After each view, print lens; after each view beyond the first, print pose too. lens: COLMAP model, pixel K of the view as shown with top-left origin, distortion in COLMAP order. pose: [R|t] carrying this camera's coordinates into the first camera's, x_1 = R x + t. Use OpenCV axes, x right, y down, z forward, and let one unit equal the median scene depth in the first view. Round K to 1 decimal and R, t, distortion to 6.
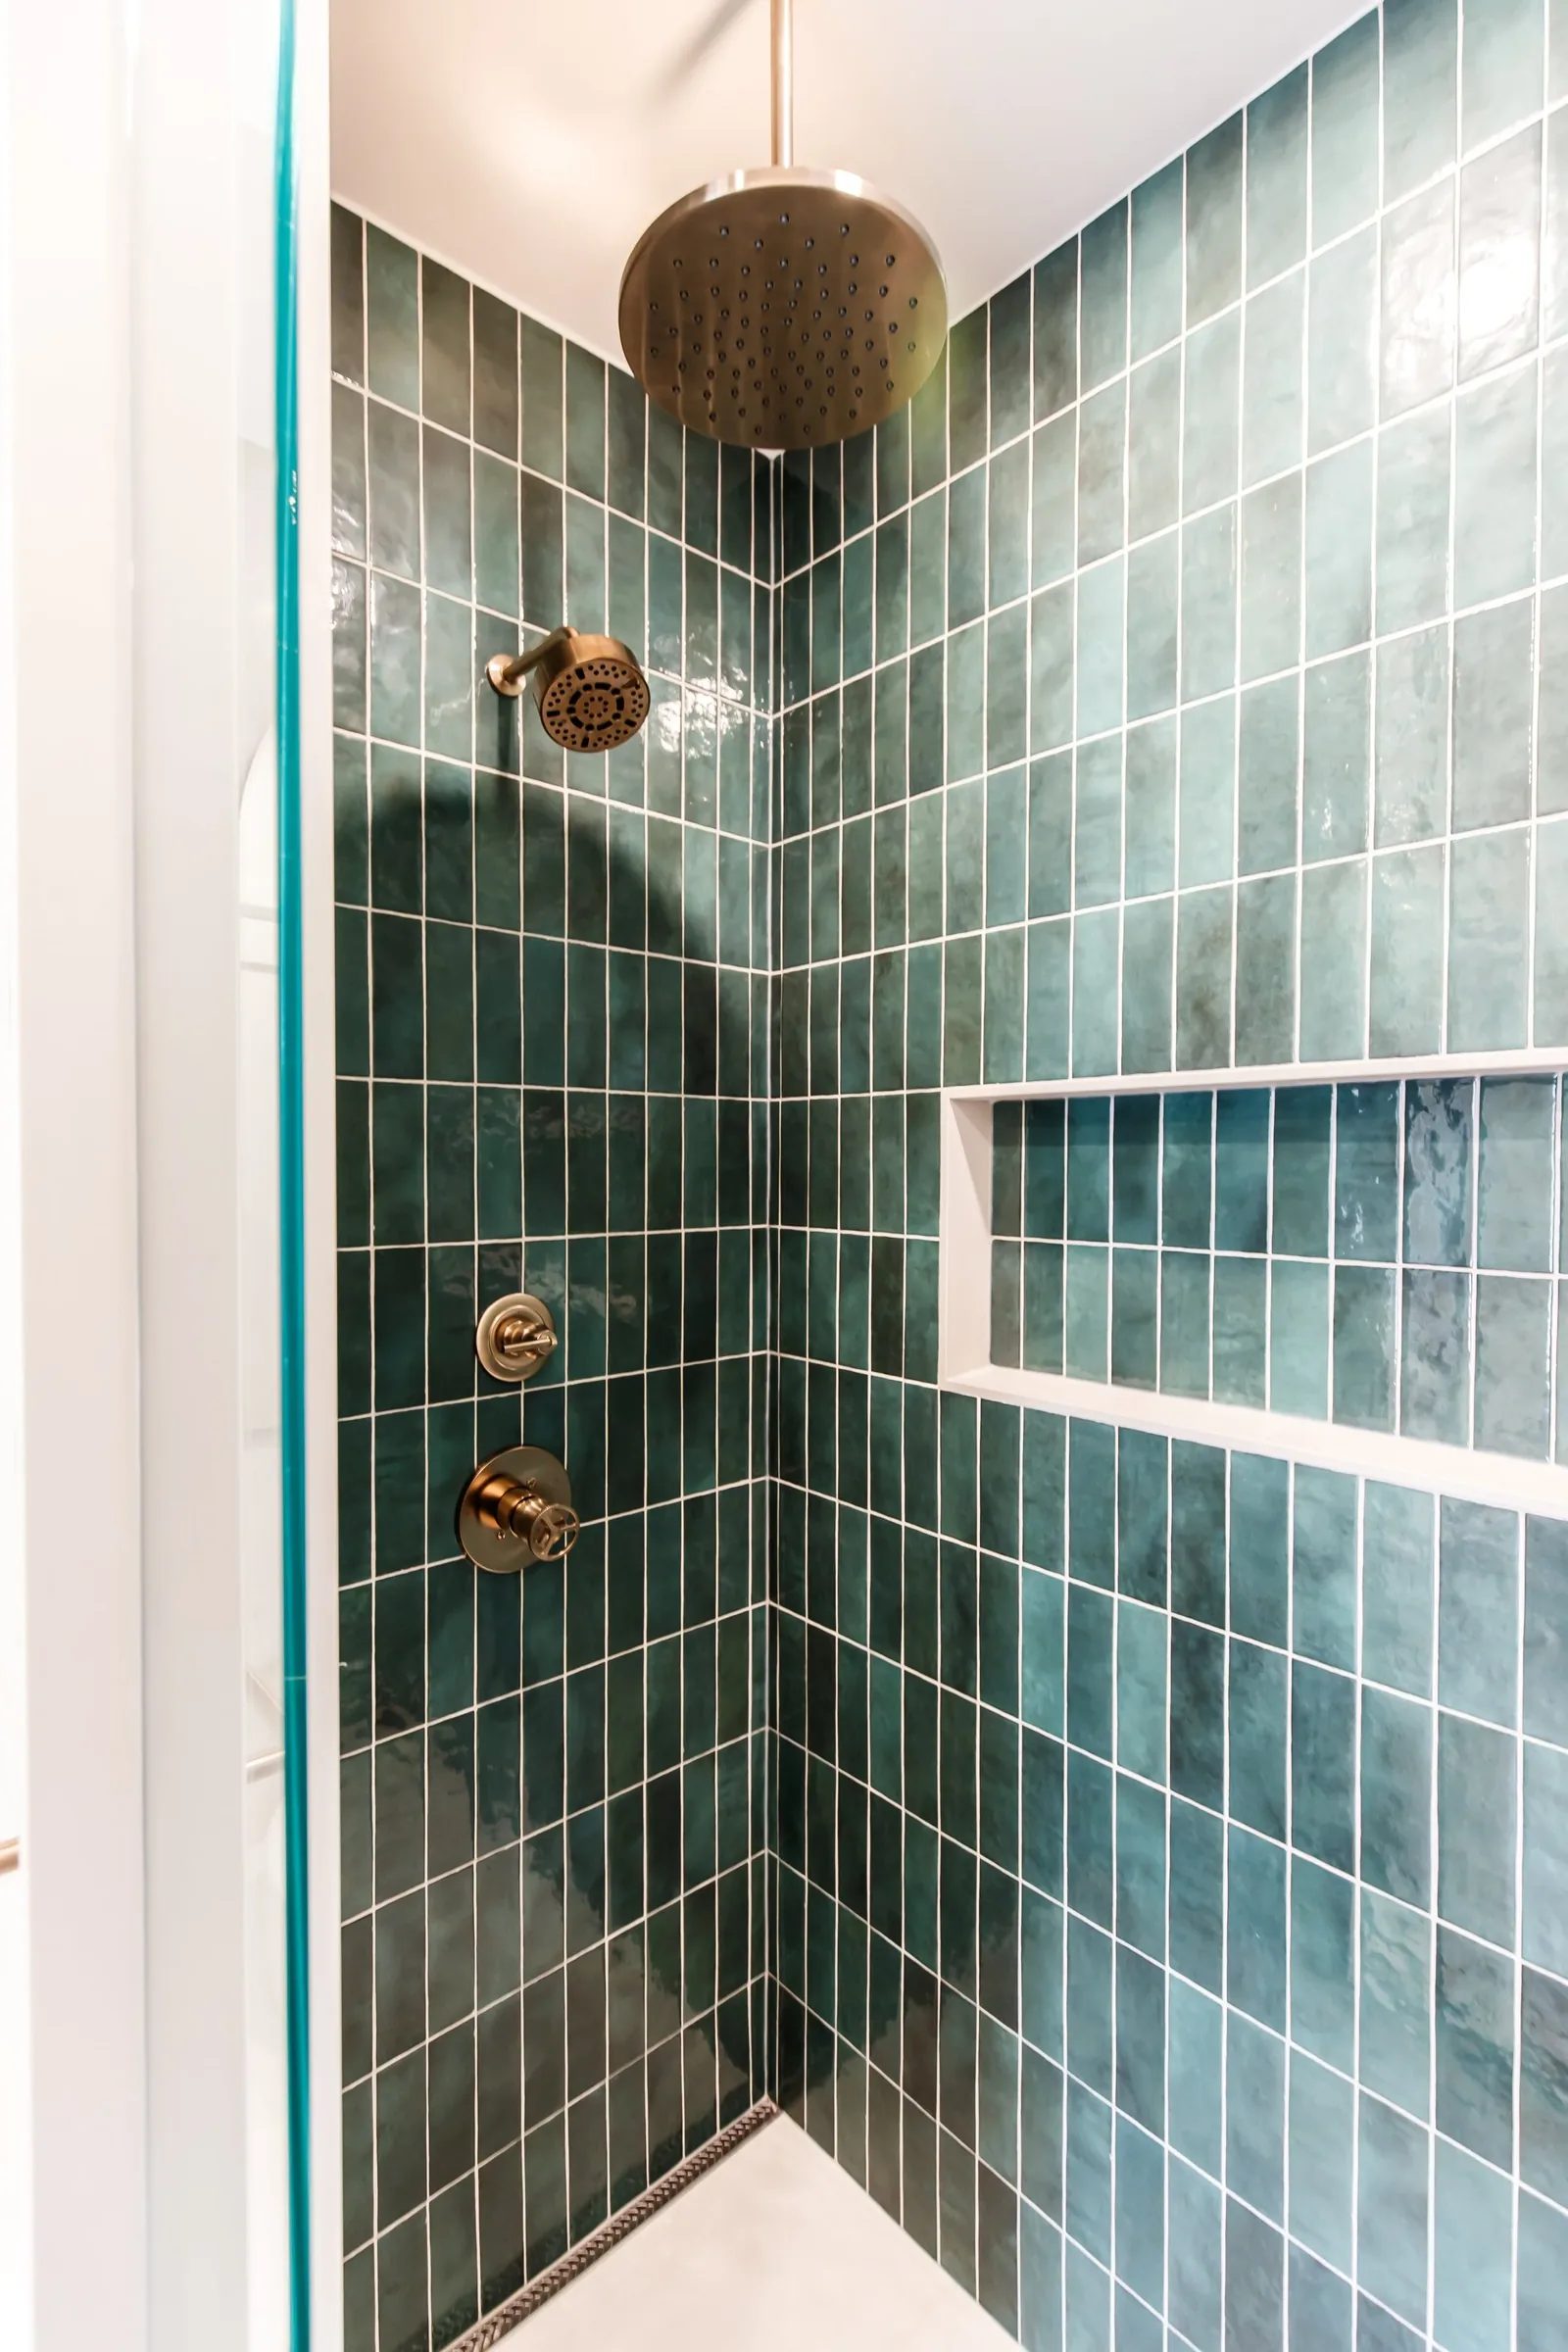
lens RADIAL K [[1078.7, 0, 765.4], [0, 1078.7, 1183.2], [0, 0, 1]] dist [0.009003, -0.001712]
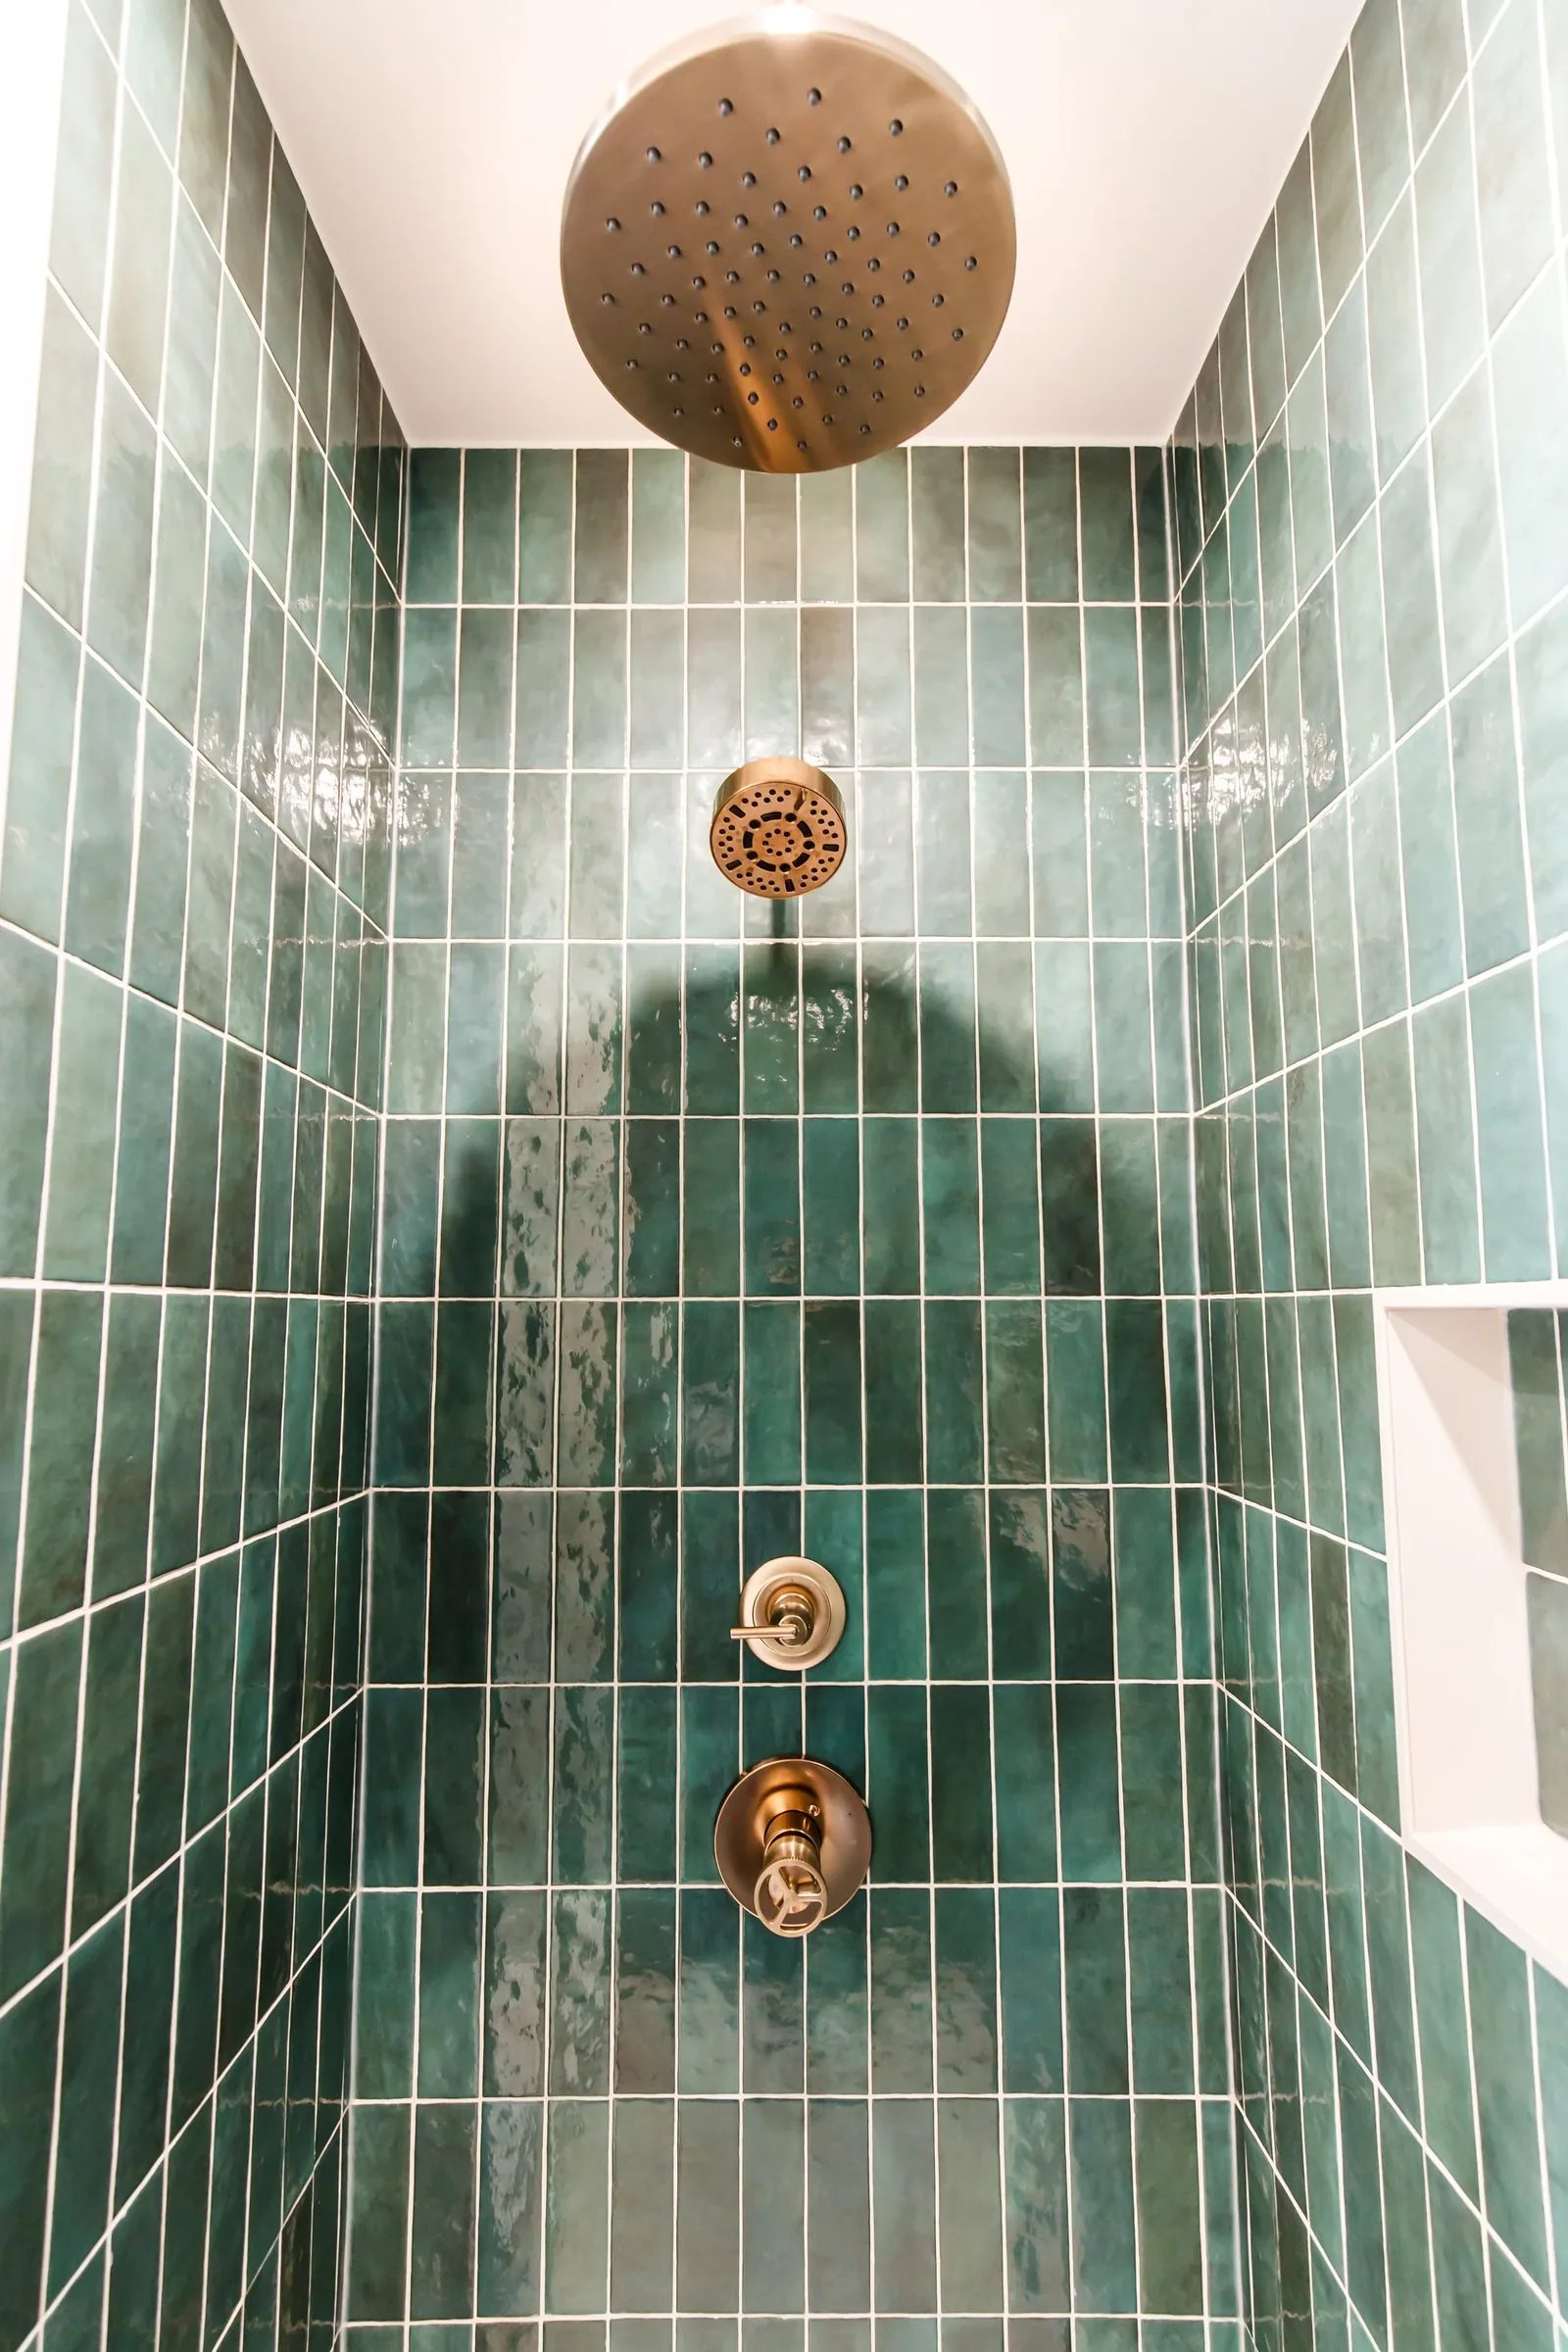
lens RADIAL K [[1095.5, 0, 778.1], [0, 1095.5, 1196.2], [0, 0, 1]] dist [0.012700, -0.006924]
pose [[0.745826, -0.076139, -0.661775, 0.309128], [-0.006438, 0.992576, -0.121454, -0.062233], [0.666110, 0.094844, 0.739799, 0.343506]]
